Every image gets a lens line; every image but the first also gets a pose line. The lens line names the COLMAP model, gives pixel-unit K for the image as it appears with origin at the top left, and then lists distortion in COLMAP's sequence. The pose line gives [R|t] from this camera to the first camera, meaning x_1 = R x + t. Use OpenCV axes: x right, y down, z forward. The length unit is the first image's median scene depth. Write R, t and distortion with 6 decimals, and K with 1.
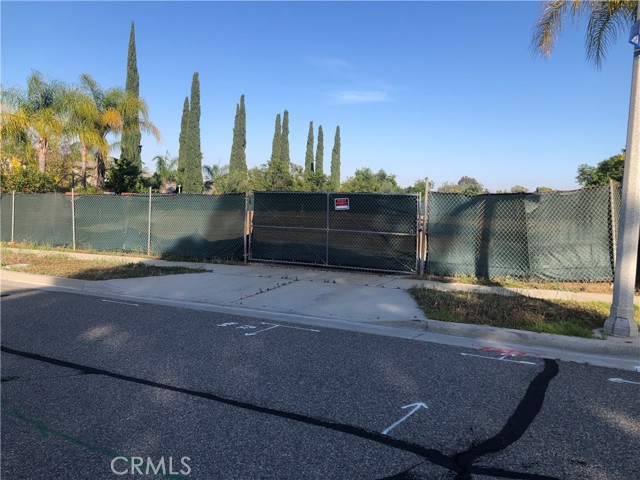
lens RADIAL K [[522.0, 0, 316.1], [0, 522.0, 234.4], [0, 0, 1]] dist [0.024693, -0.024313]
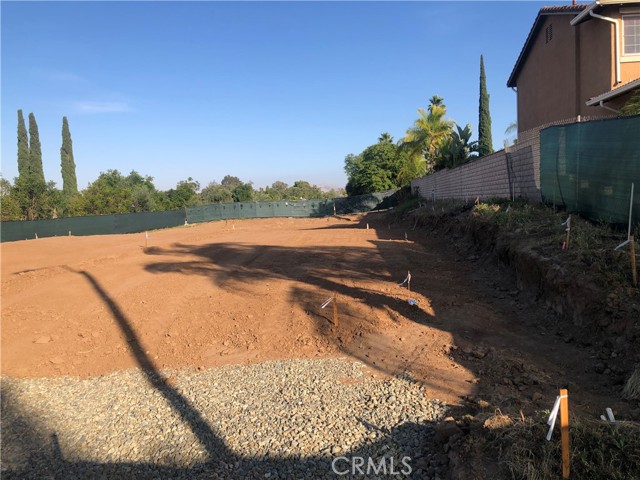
lens RADIAL K [[522.0, 0, 322.4], [0, 522.0, 237.1], [0, 0, 1]] dist [0.024693, -0.024313]
pose [[0.895583, -0.113934, 0.430059, 0.042649], [0.112552, 0.993230, 0.028747, -0.019655], [-0.430422, 0.022659, 0.902343, 0.222445]]
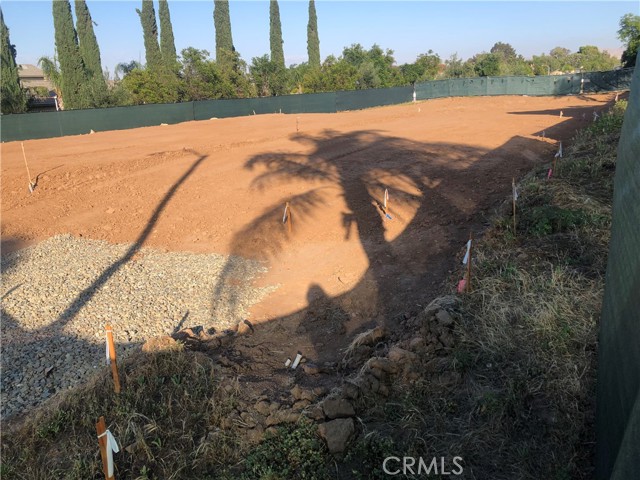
lens RADIAL K [[522.0, 0, 319.0], [0, 522.0, 229.1], [0, 0, 1]] dist [0.024693, -0.024313]
pose [[0.994961, -0.070481, -0.071312, 0.123981], [0.083558, 0.975979, 0.201206, -0.022561], [0.055418, -0.206151, 0.976950, 0.205612]]
